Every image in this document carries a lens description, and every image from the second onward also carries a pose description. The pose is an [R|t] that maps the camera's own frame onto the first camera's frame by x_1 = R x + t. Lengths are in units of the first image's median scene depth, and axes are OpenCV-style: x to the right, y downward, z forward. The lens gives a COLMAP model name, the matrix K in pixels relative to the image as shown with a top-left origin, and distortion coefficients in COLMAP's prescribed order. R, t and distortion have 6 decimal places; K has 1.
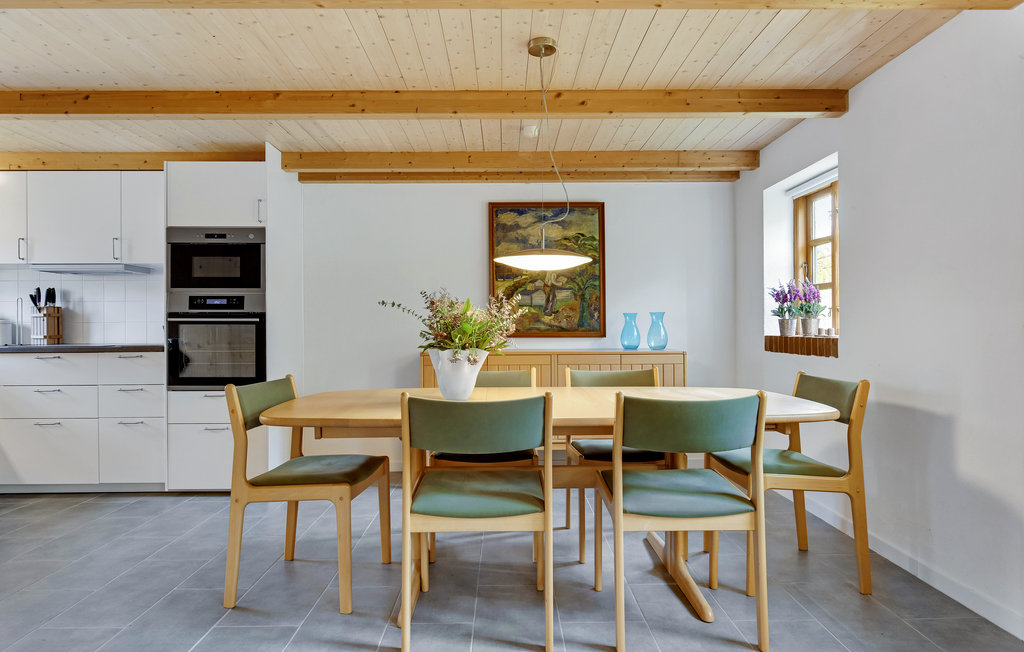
lens RADIAL K [[599.5, 0, 512.0], [0, 599.5, 326.0], [0, 0, 1]] dist [0.000987, 0.000646]
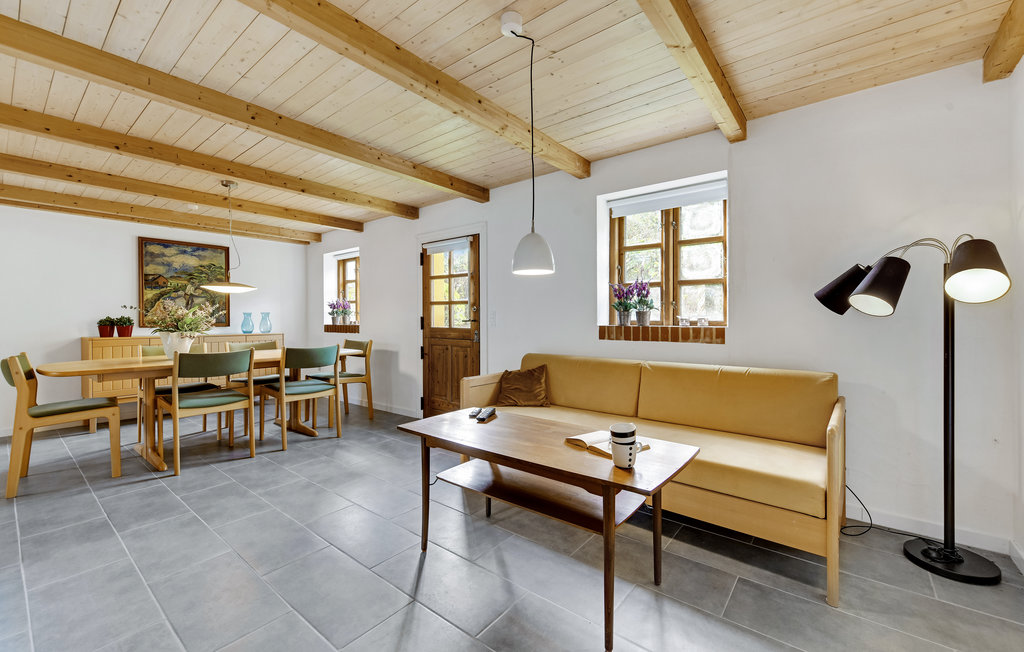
lens RADIAL K [[417.0, 0, 512.2], [0, 417.0, 320.4], [0, 0, 1]] dist [-0.000410, -0.000238]
pose [[0.636071, -0.000151, 0.771631, -0.278399], [-0.000644, 1.000000, 0.000727, 0.000137], [-0.771630, -0.000959, 0.636070, -0.417844]]
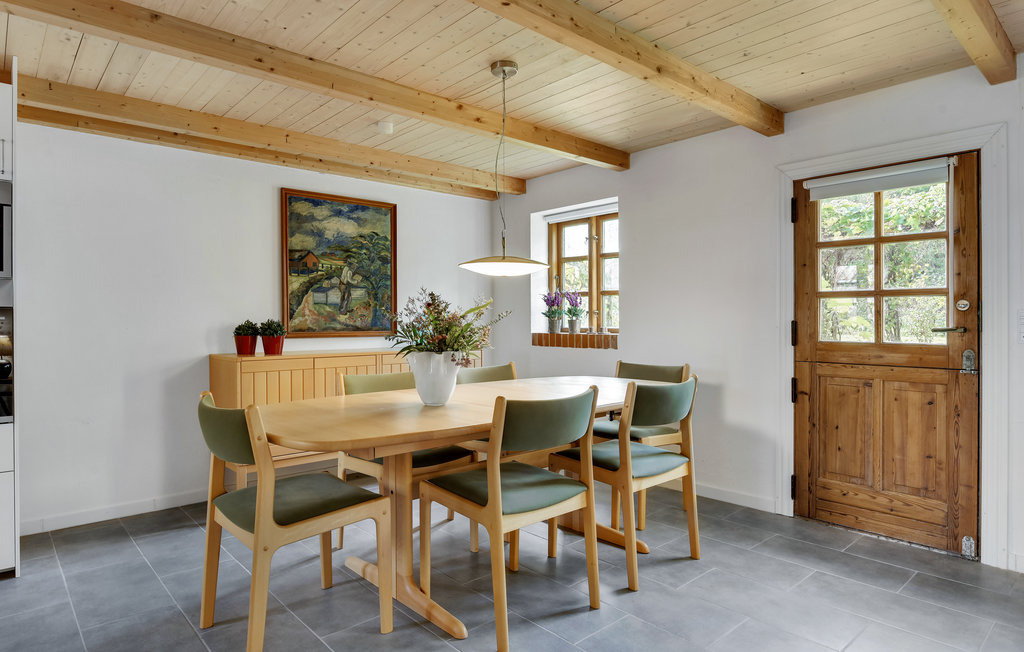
lens RADIAL K [[593.2, 0, 512.4], [0, 593.2, 324.1], [0, 0, 1]] dist [-0.003569, -0.000596]
pose [[0.752371, -0.001472, 0.658738, -0.409904], [-0.001631, 0.999990, 0.004098, -0.007140], [-0.658738, -0.004158, 0.752361, 0.120169]]
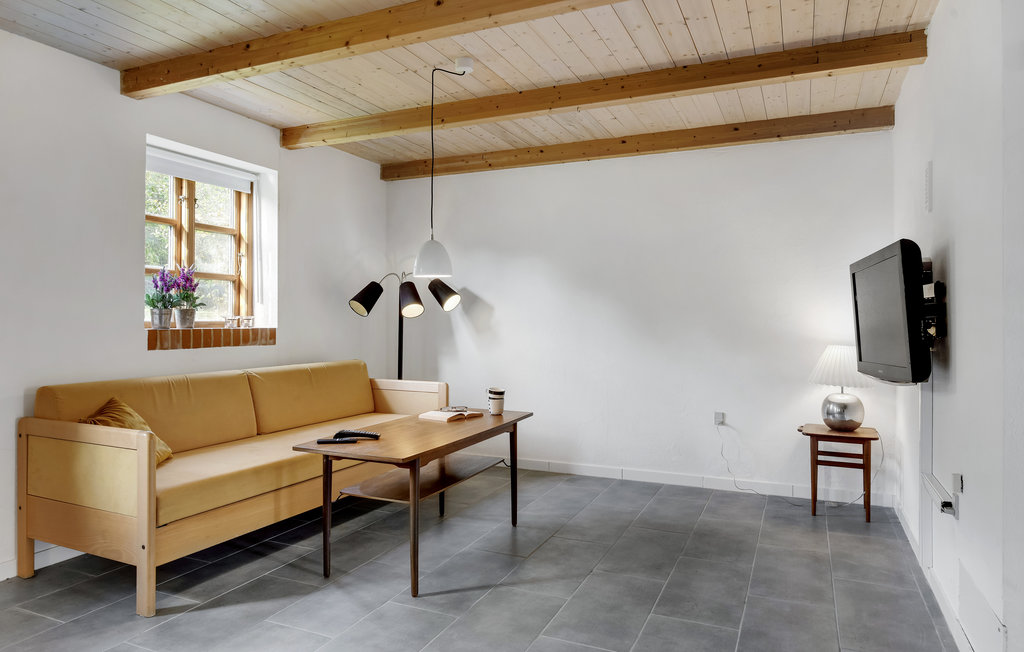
lens RADIAL K [[609.0, 0, 512.0], [0, 609.0, 326.0], [0, 0, 1]] dist [-0.000690, -0.000117]
pose [[-0.911329, 0.002442, 0.411671, -0.315052], [0.005096, 0.999973, 0.005349, 0.009790], [-0.411647, 0.006972, -0.911317, 1.530514]]
